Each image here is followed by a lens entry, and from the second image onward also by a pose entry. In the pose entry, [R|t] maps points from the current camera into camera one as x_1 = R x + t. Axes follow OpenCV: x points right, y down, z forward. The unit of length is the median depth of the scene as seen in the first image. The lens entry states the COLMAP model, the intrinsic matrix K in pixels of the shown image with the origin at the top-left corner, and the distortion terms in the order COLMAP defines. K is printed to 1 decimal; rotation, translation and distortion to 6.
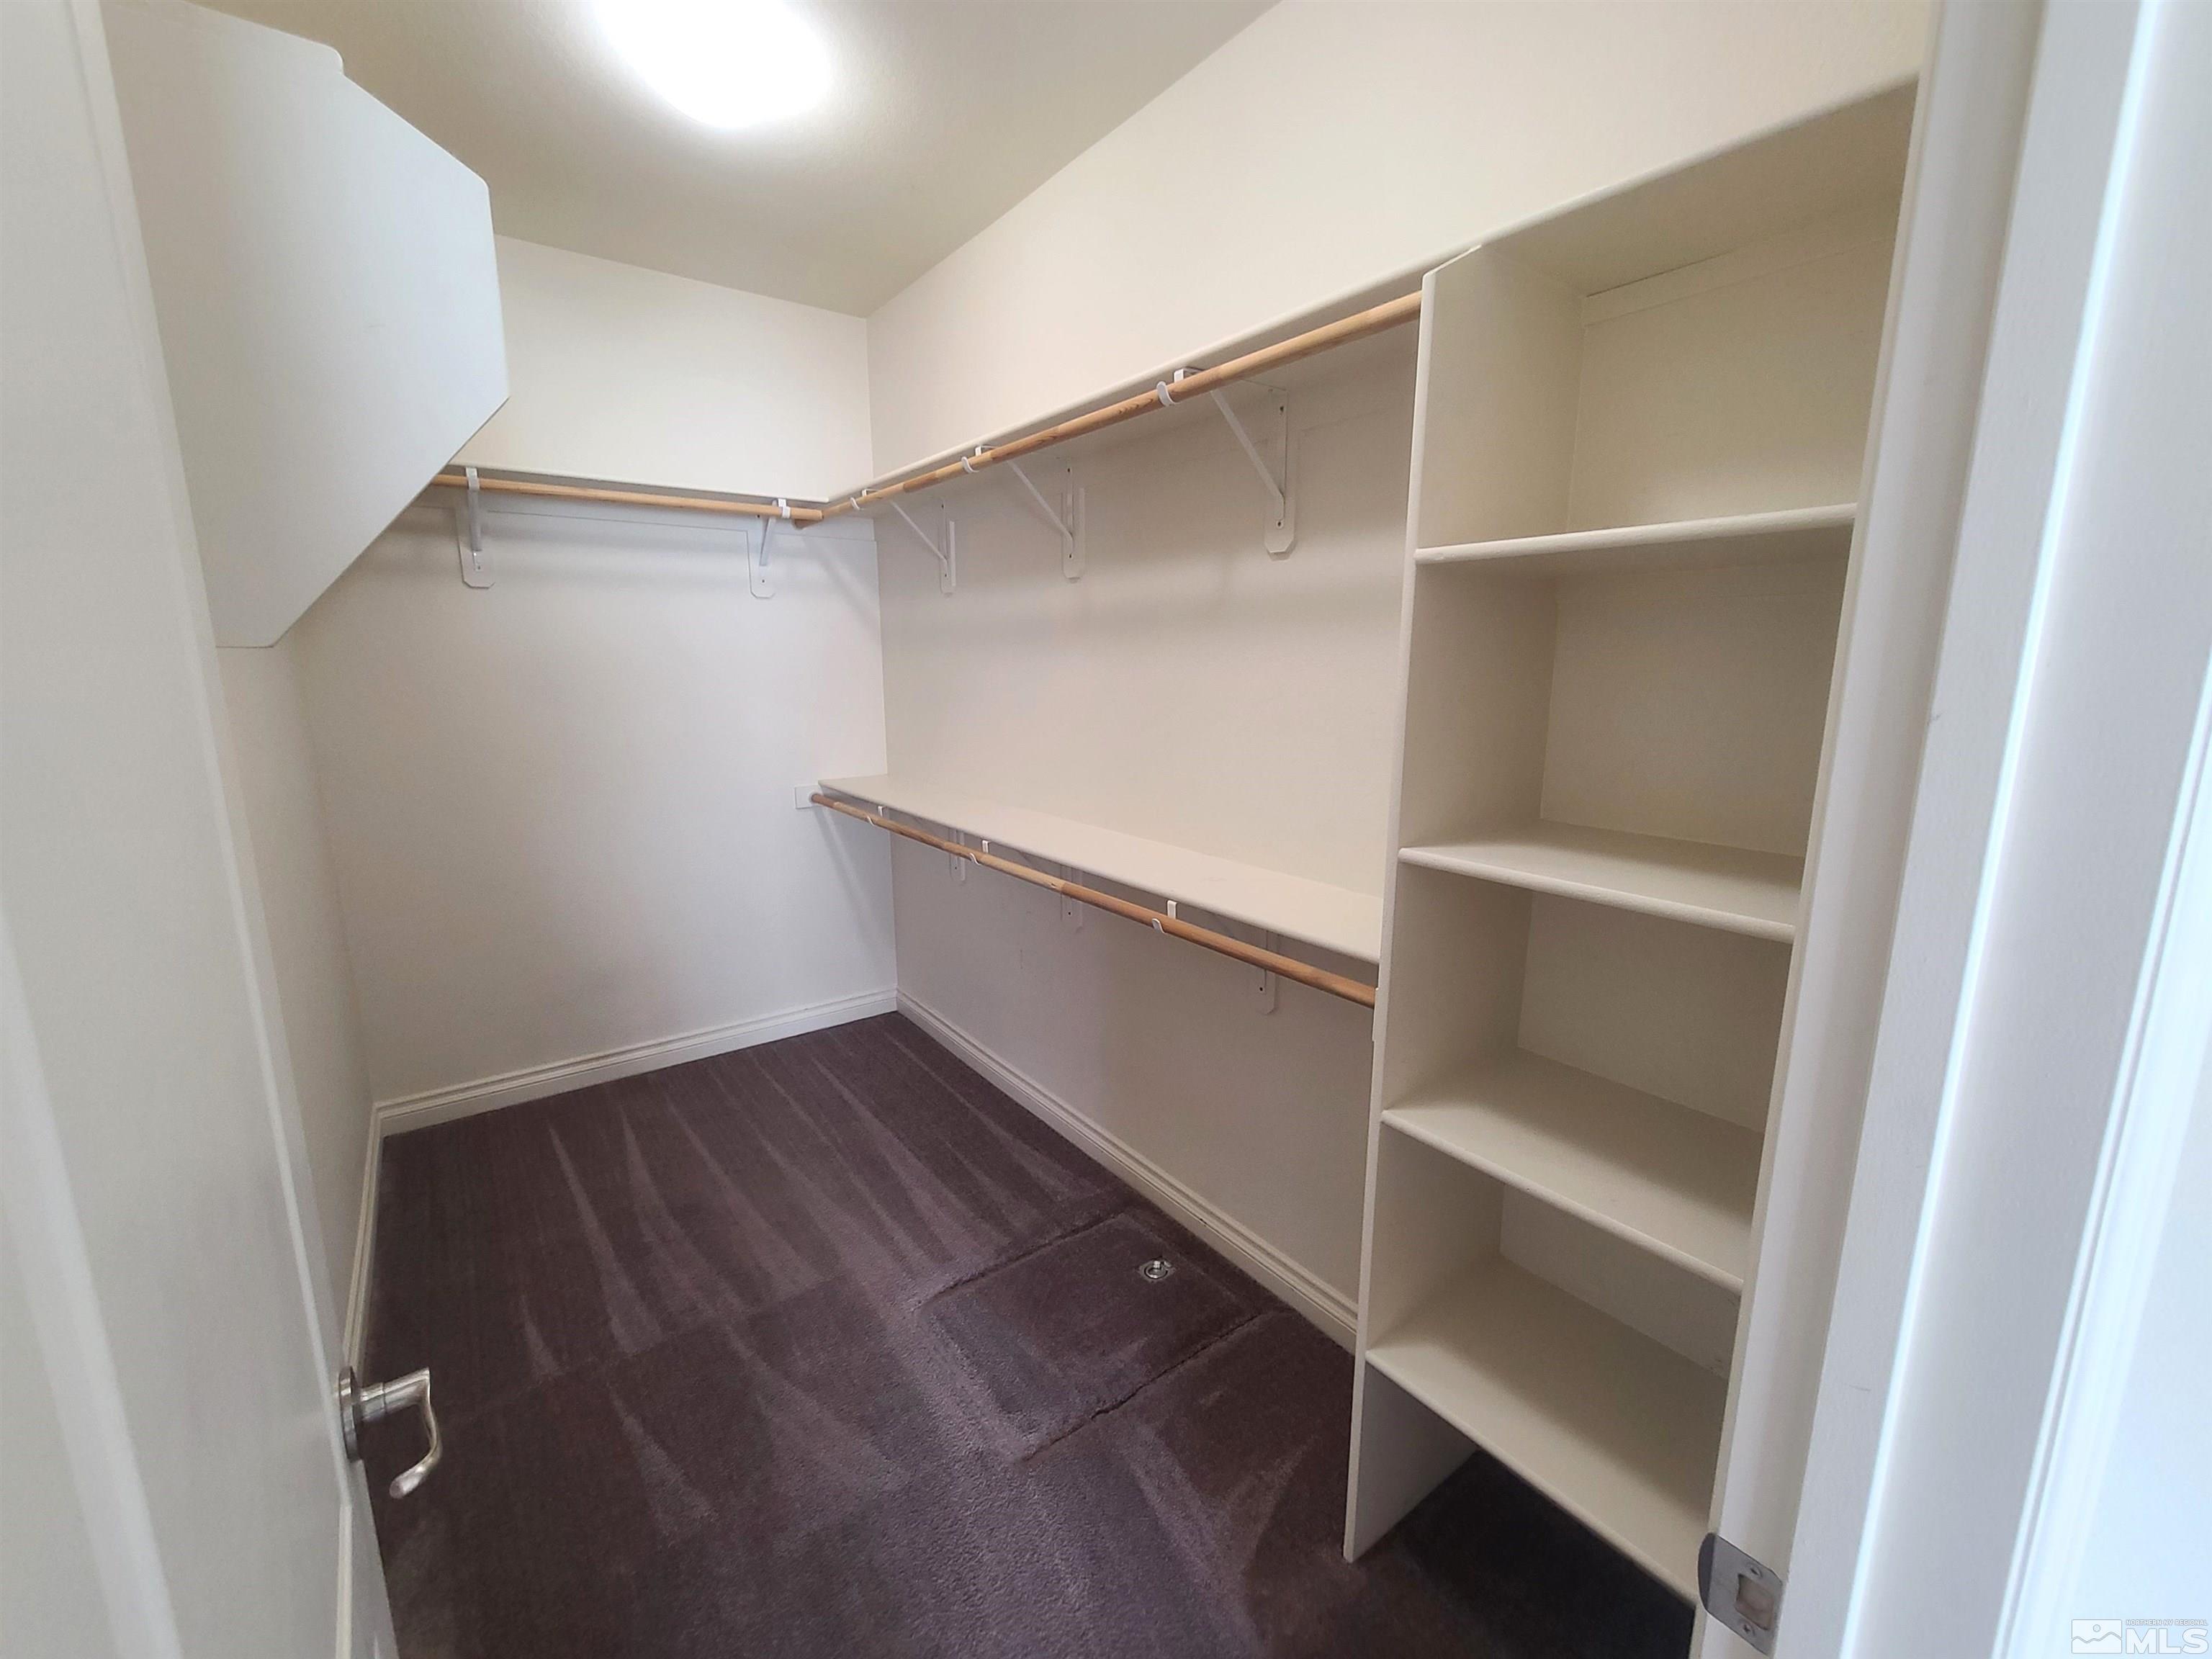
lens RADIAL K [[895.7, 0, 1107.3], [0, 895.7, 823.2], [0, 0, 1]] dist [0.000219, -0.006567]
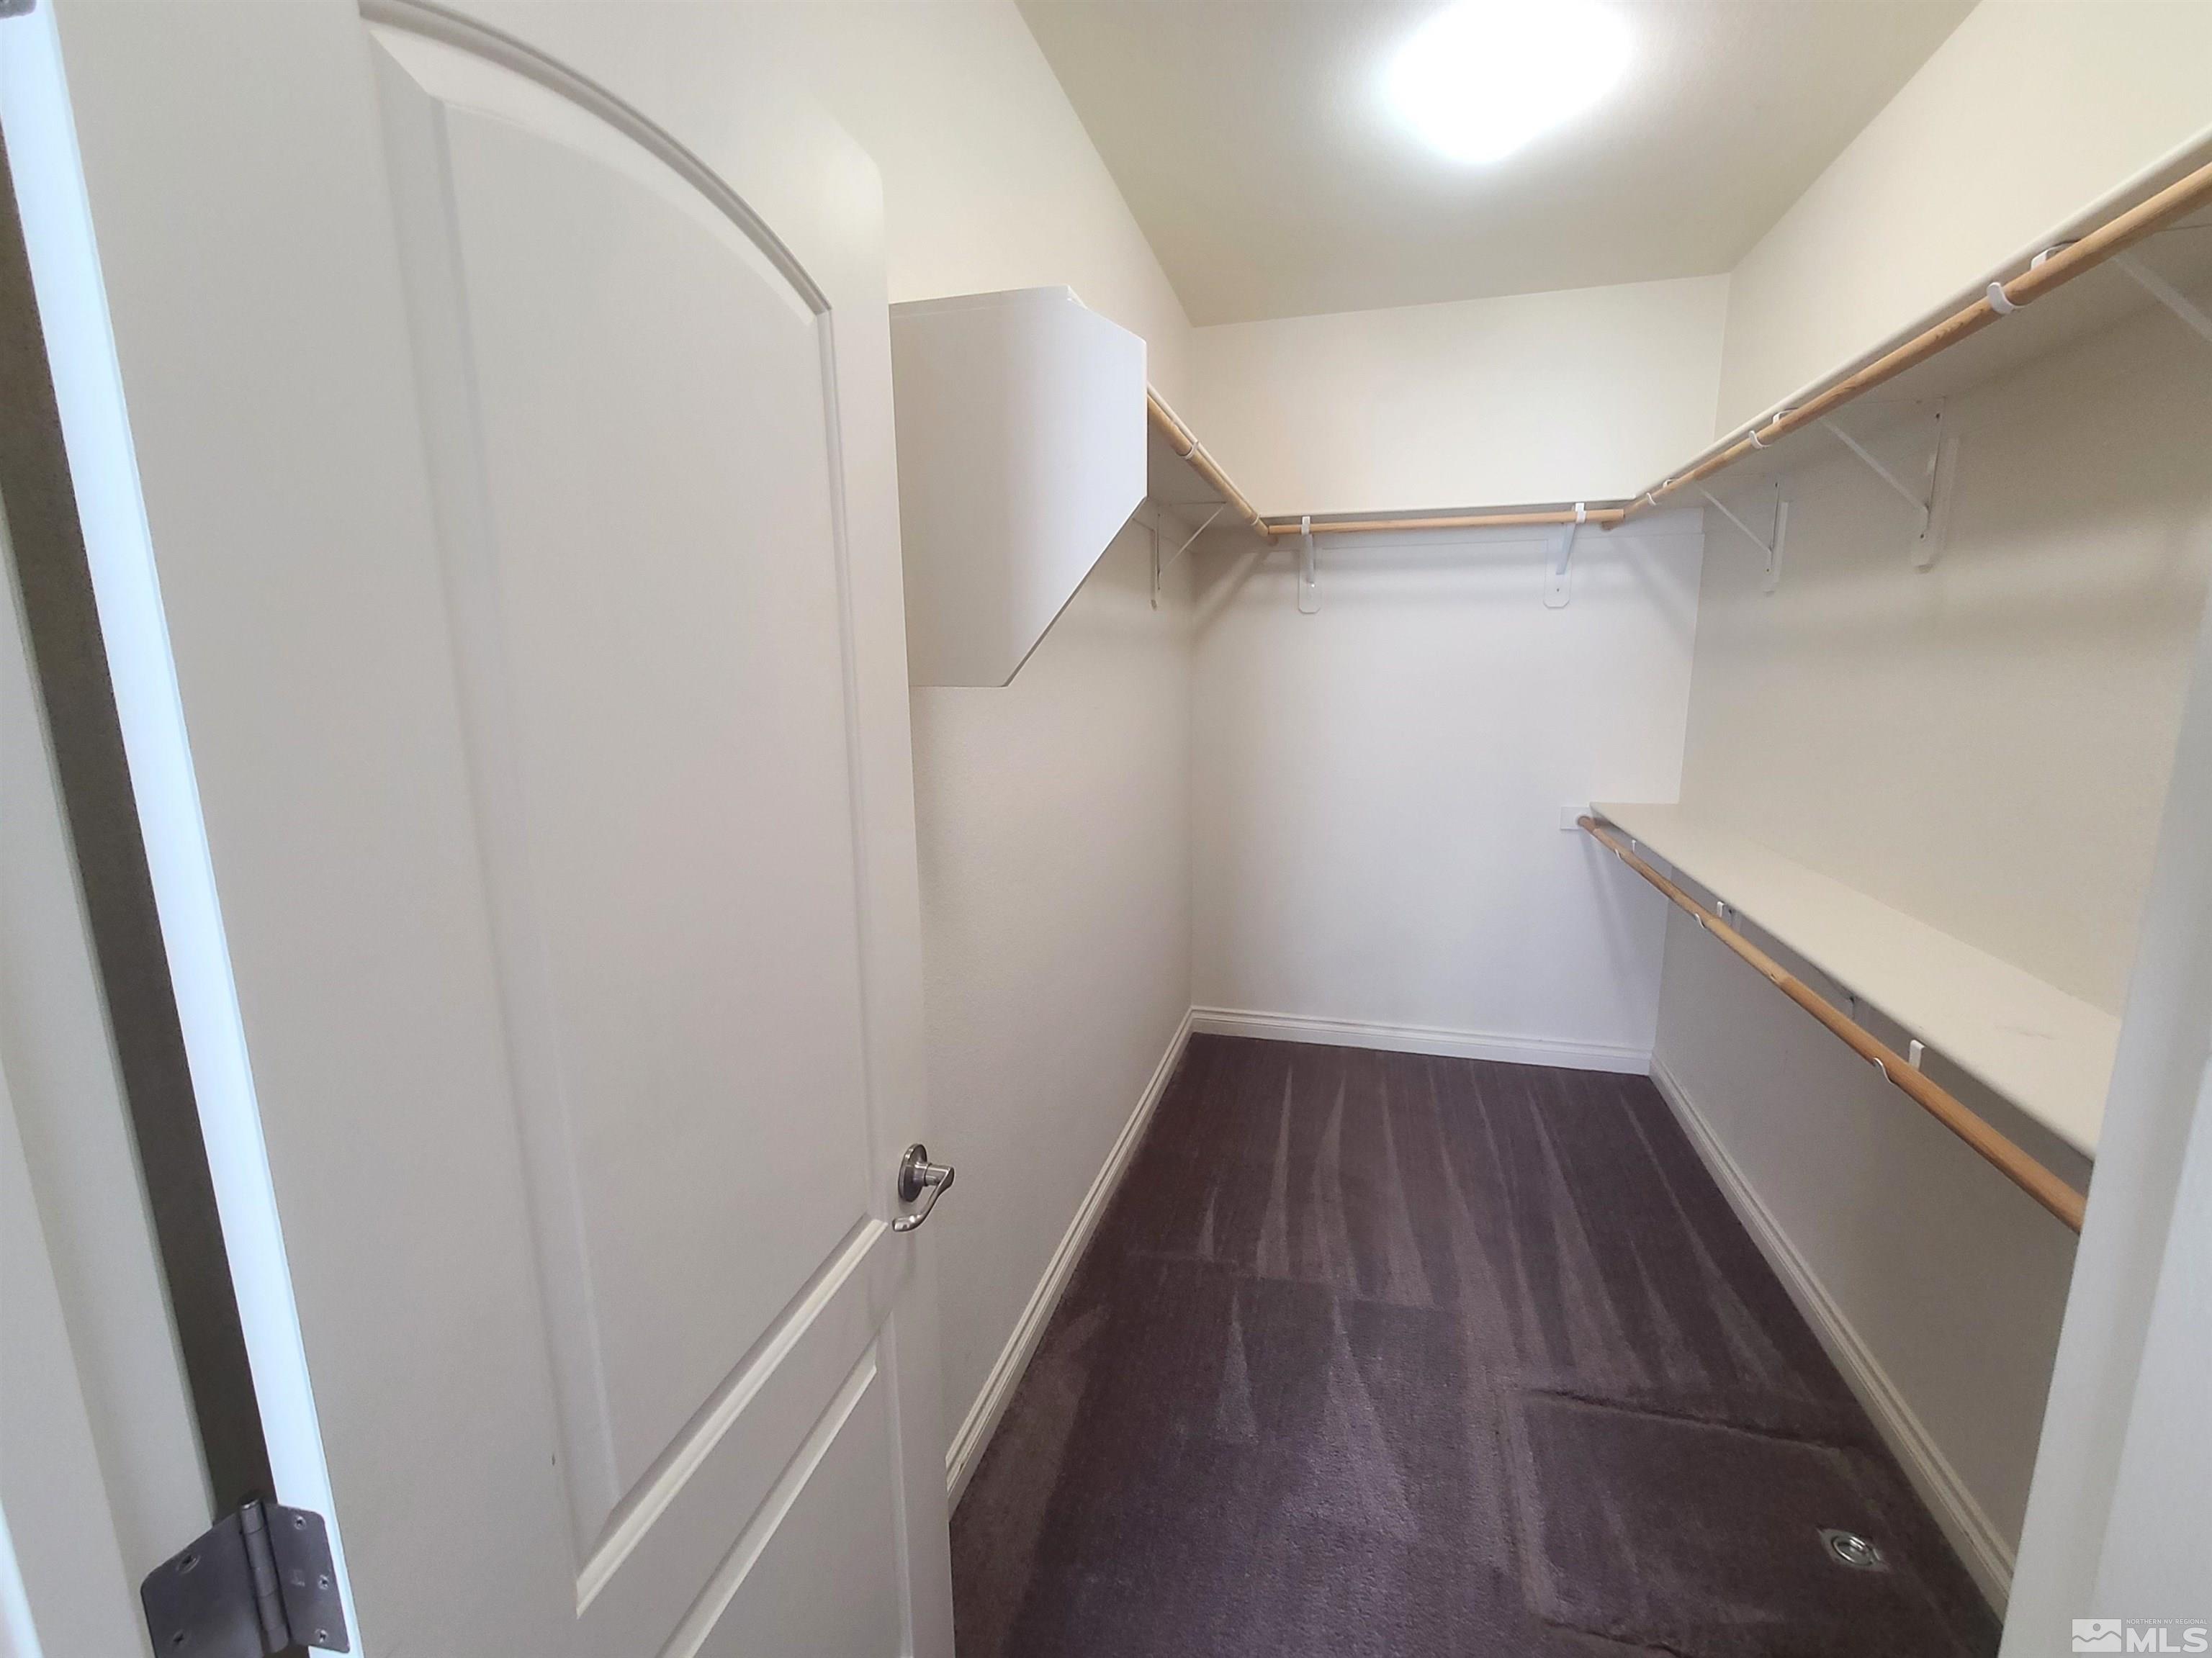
lens RADIAL K [[904.0, 0, 1111.3], [0, 904.0, 820.1], [0, 0, 1]] dist [-0.000883, 0.000053]
pose [[0.618841, 0.128571, -0.774923, 0.150875], [-0.132940, 0.989426, 0.057997, -0.028611], [0.774185, 0.067127, 0.629389, 0.055838]]
